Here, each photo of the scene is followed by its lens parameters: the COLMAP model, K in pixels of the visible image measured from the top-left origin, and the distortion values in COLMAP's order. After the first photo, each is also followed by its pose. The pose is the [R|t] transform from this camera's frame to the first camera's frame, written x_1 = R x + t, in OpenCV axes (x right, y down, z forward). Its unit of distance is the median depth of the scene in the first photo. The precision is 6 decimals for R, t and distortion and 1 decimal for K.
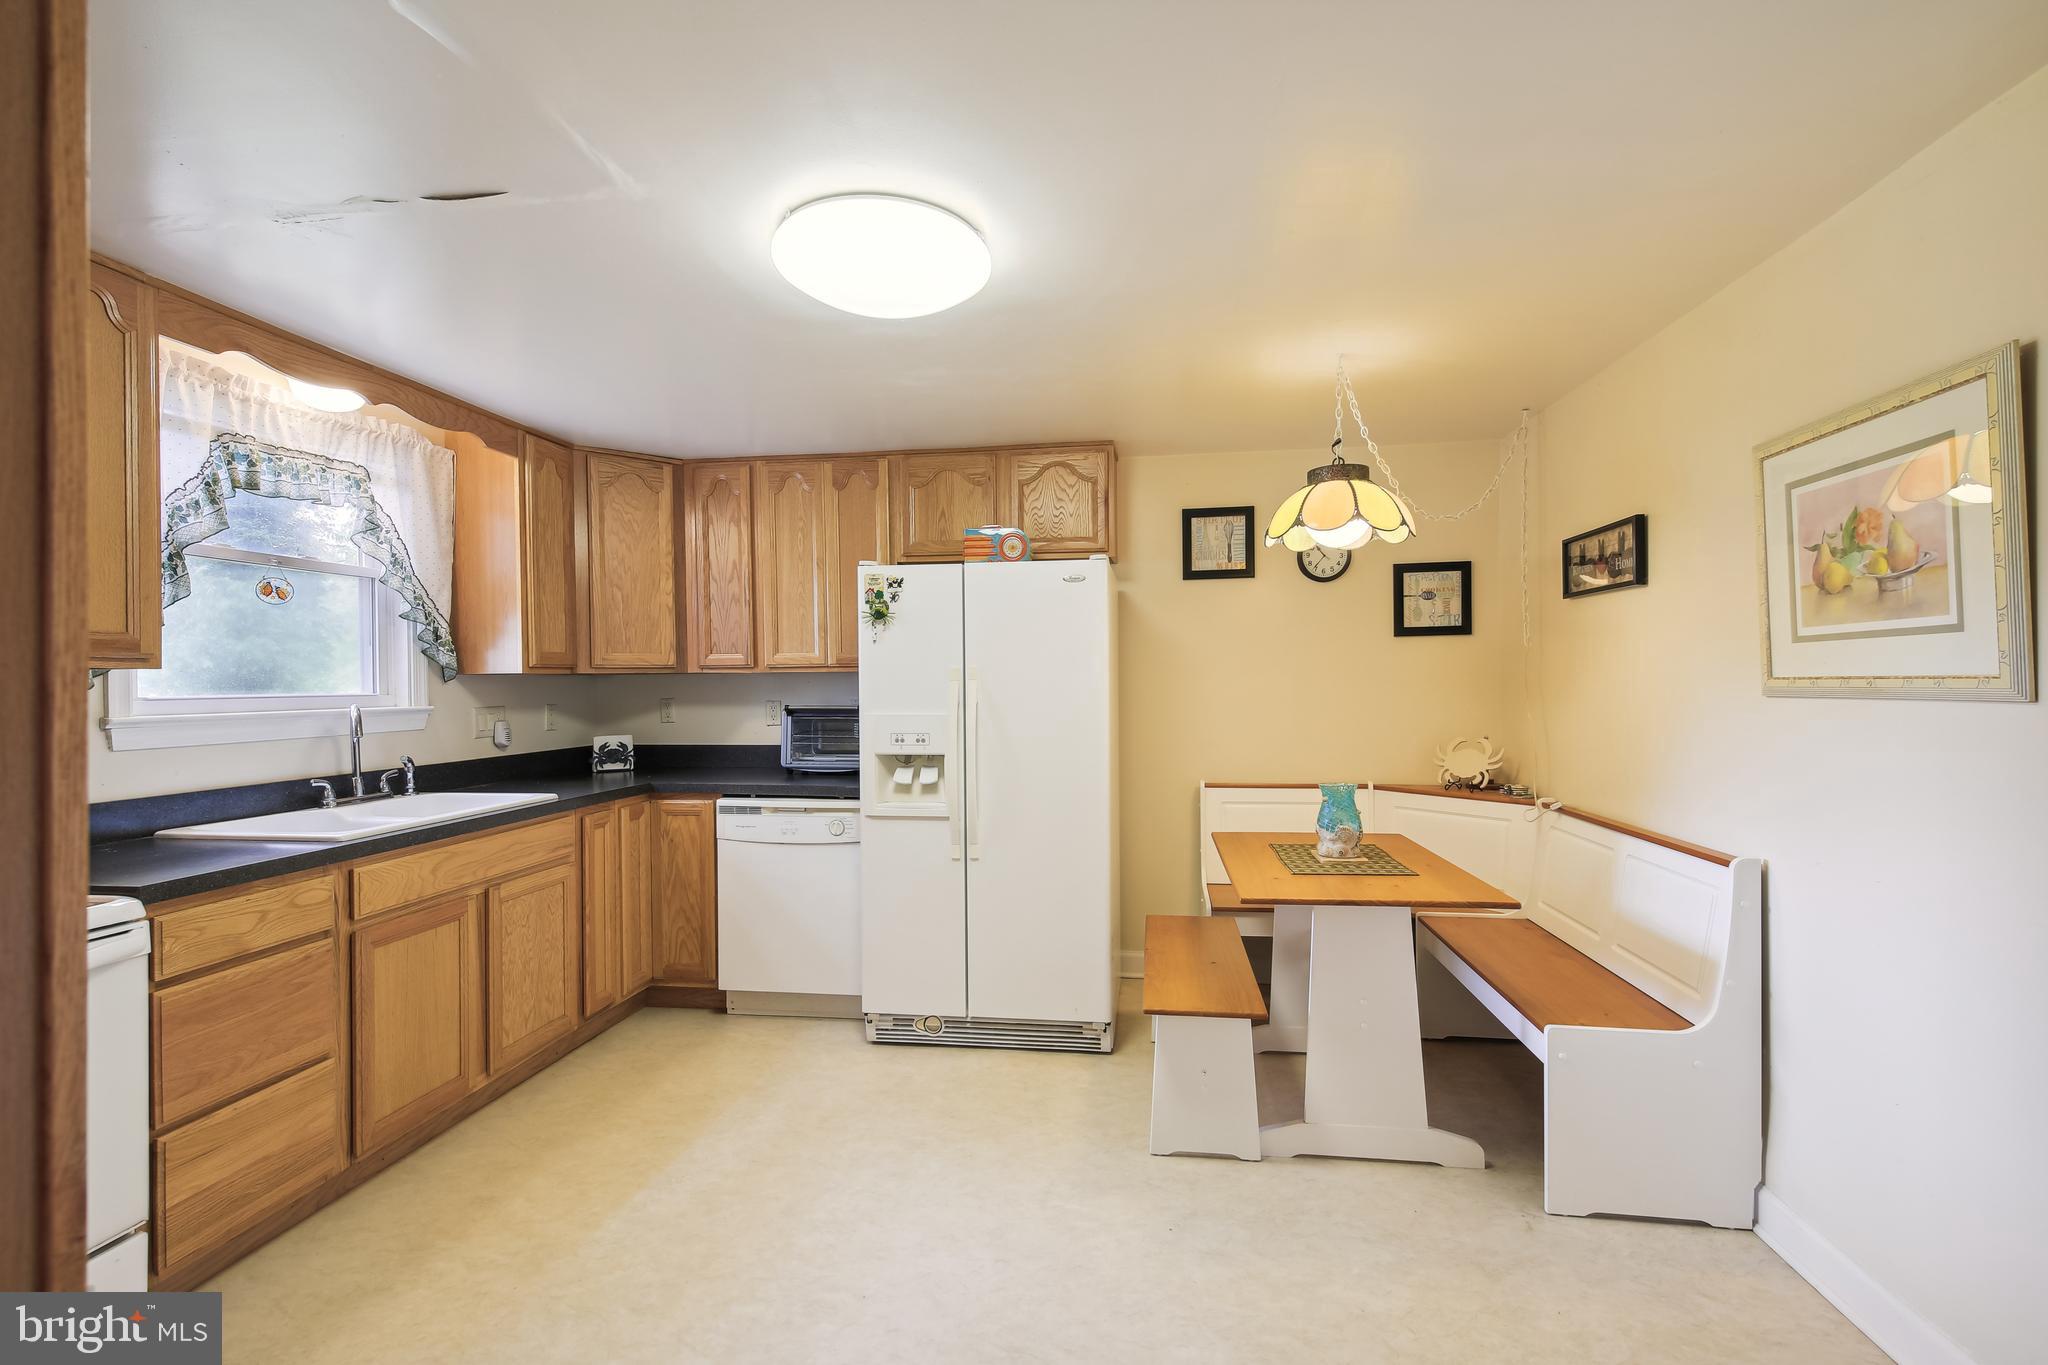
lens RADIAL K [[879.7, 0, 1024.3], [0, 879.7, 682.1], [0, 0, 1]] dist [0.005711, -0.000342]
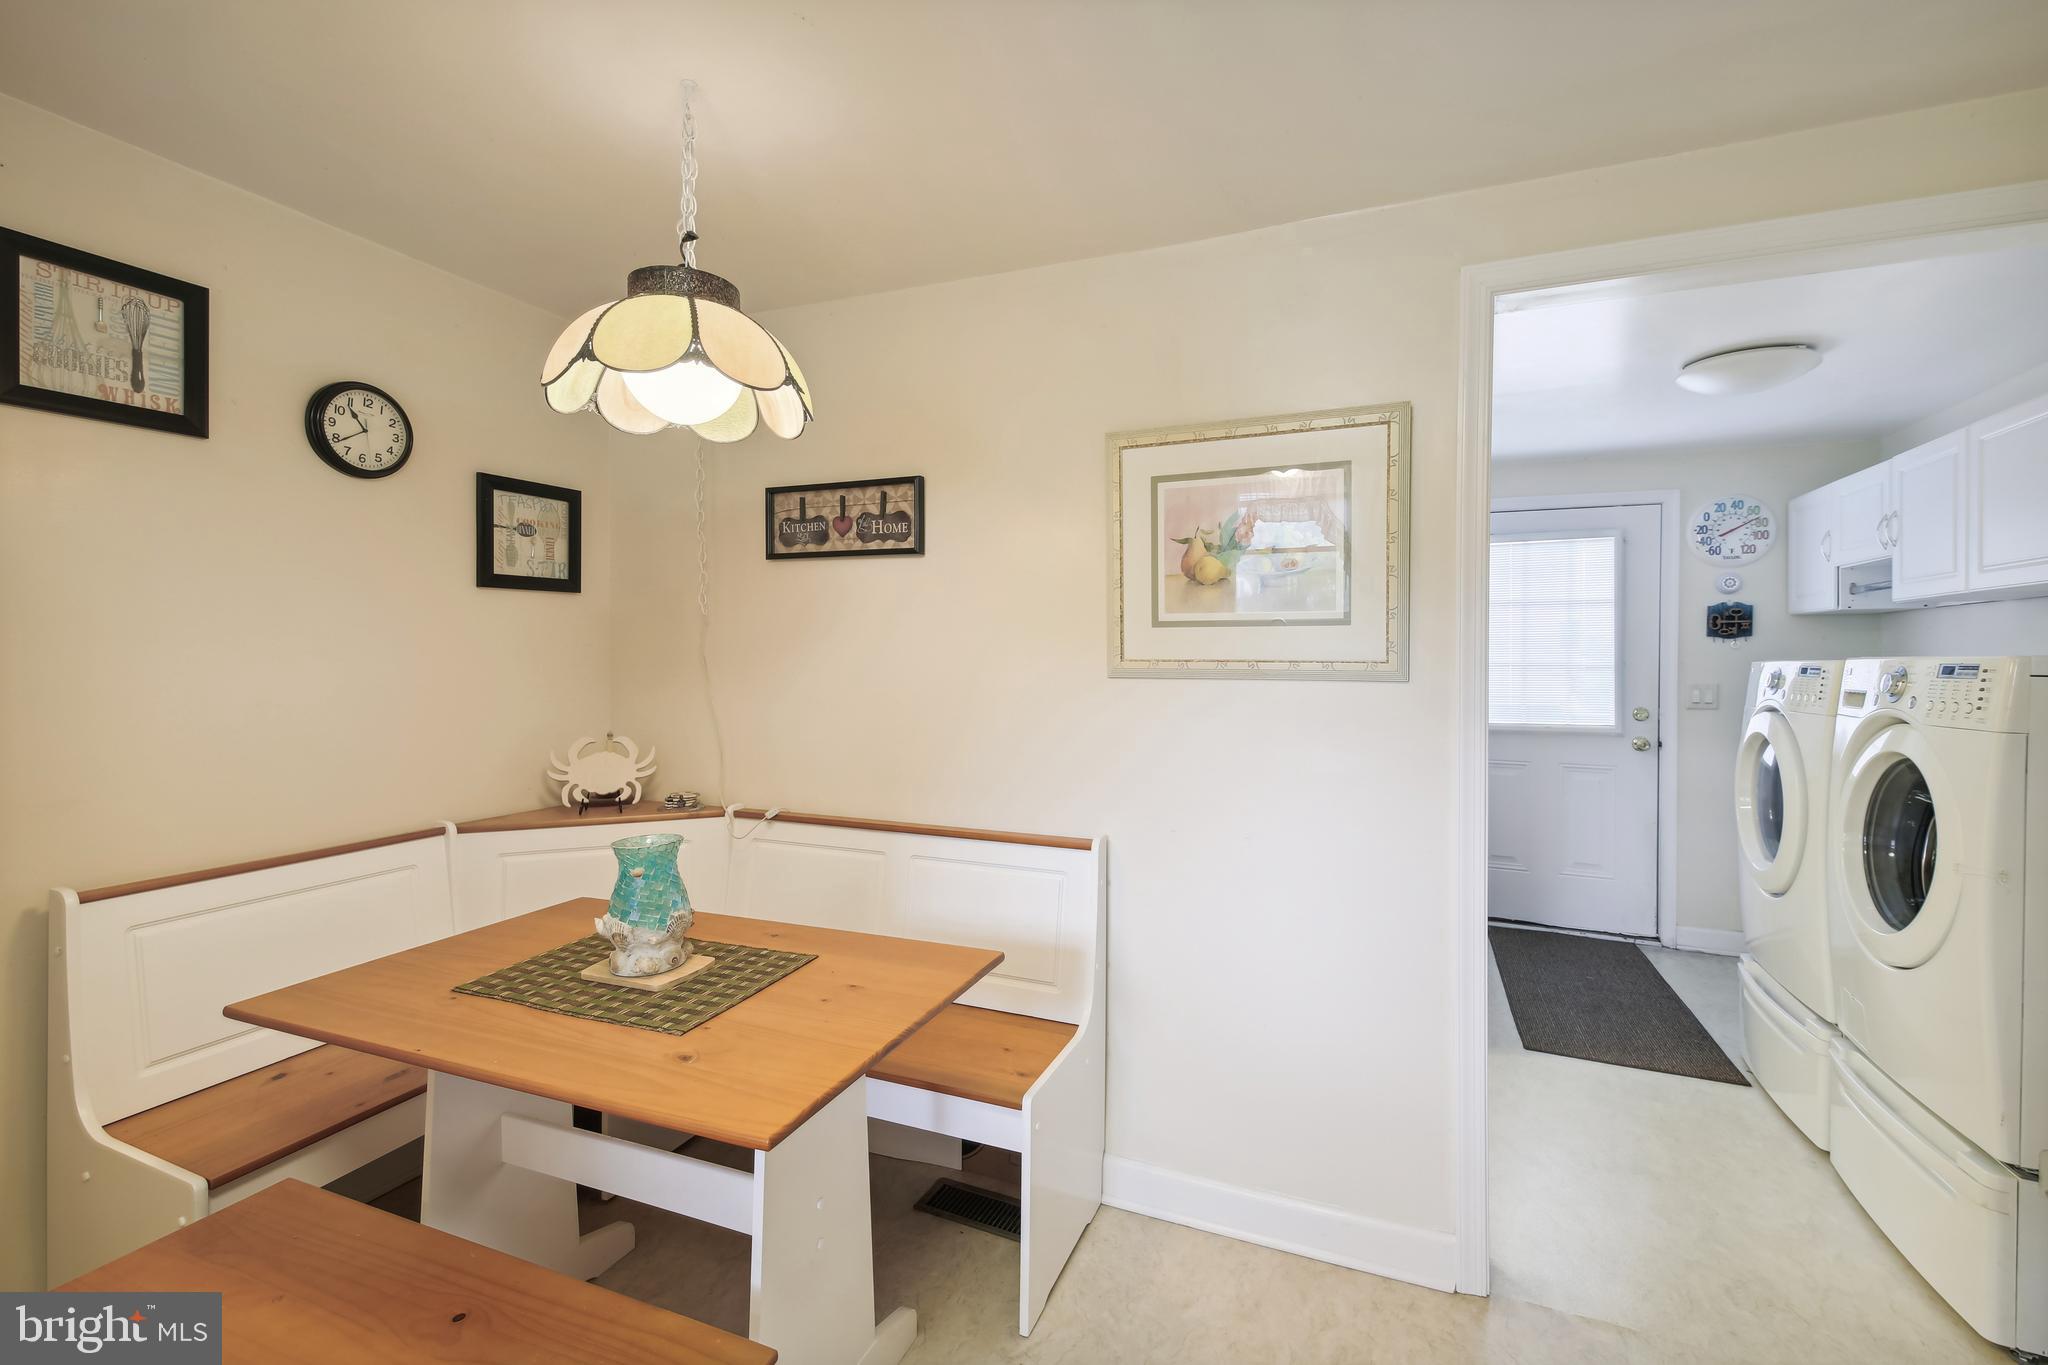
lens RADIAL K [[879.7, 0, 1031.7], [0, 879.7, 665.7], [0, 0, 1]] dist [0.005711, -0.000342]
pose [[0.247640, 0.001285, 0.968851, -0.176168], [-0.009580, 0.999953, 0.001123, 0.001735], [-0.968805, -0.009560, 0.247641, 0.815881]]
